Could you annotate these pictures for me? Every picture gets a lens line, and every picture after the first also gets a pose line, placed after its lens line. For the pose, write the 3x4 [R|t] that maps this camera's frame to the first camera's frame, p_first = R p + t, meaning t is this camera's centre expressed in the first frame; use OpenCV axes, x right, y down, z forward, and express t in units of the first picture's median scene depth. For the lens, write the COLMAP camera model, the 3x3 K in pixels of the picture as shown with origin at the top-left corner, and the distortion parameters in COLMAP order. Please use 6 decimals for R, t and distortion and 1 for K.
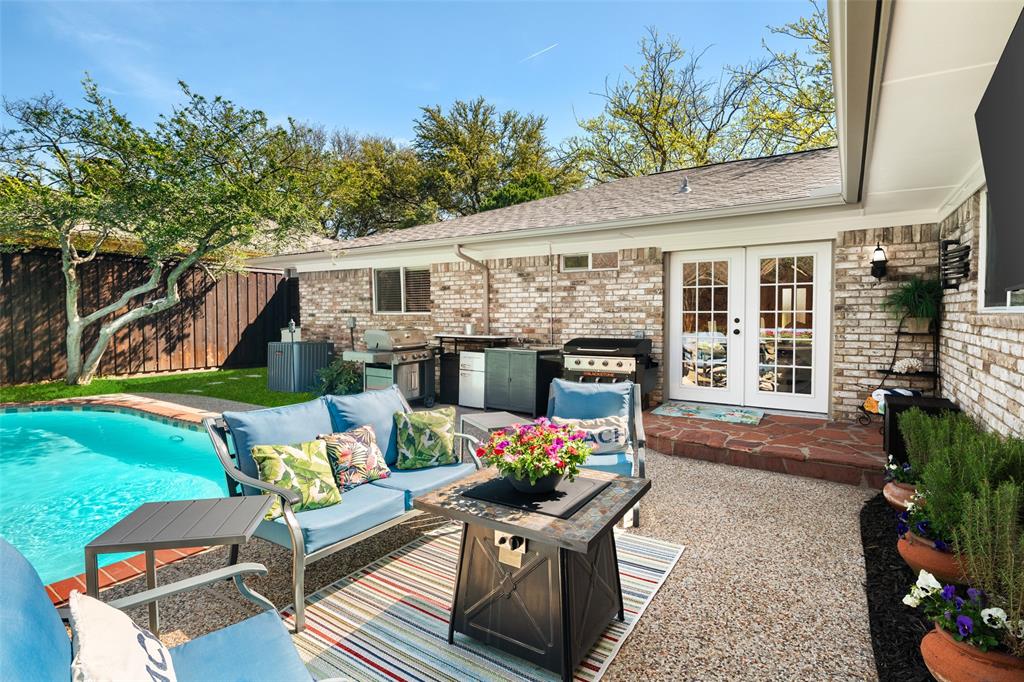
lens RADIAL K [[501.1, 0, 511.9], [0, 501.1, 335.8], [0, 0, 1]] dist [0.005091, 0.001556]
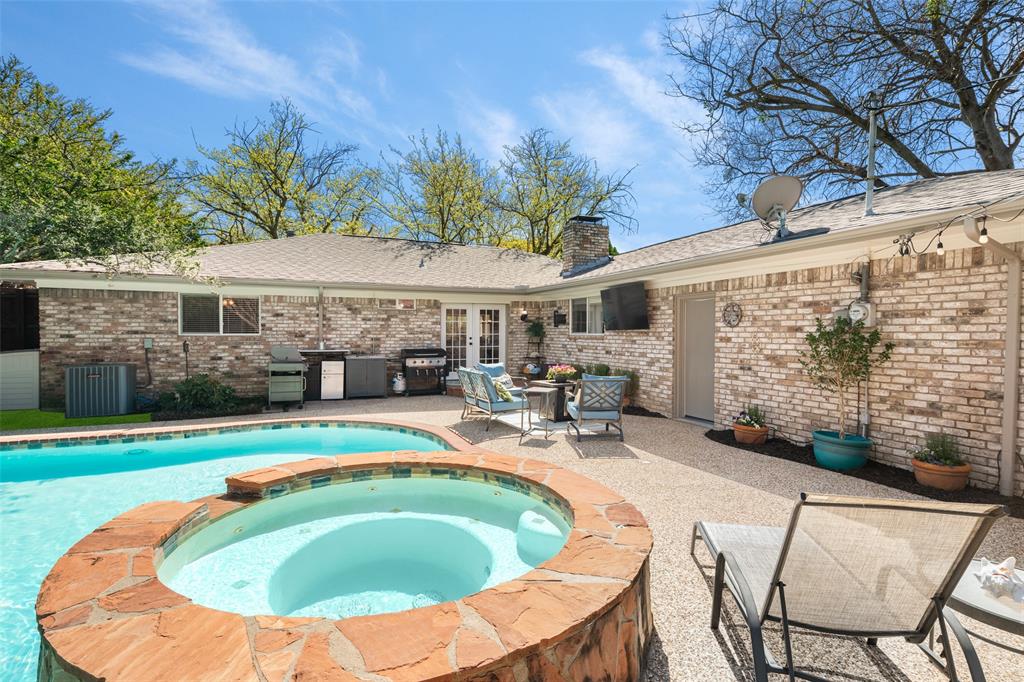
lens RADIAL K [[501.1, 0, 511.9], [0, 501.1, 339.3], [0, 0, 1]] dist [0.005091, 0.001556]
pose [[0.549598, -0.009281, 0.835377, -0.961992], [0.034080, 0.999355, -0.011319, 0.002598], [-0.834734, 0.034691, 0.549560, -0.229951]]
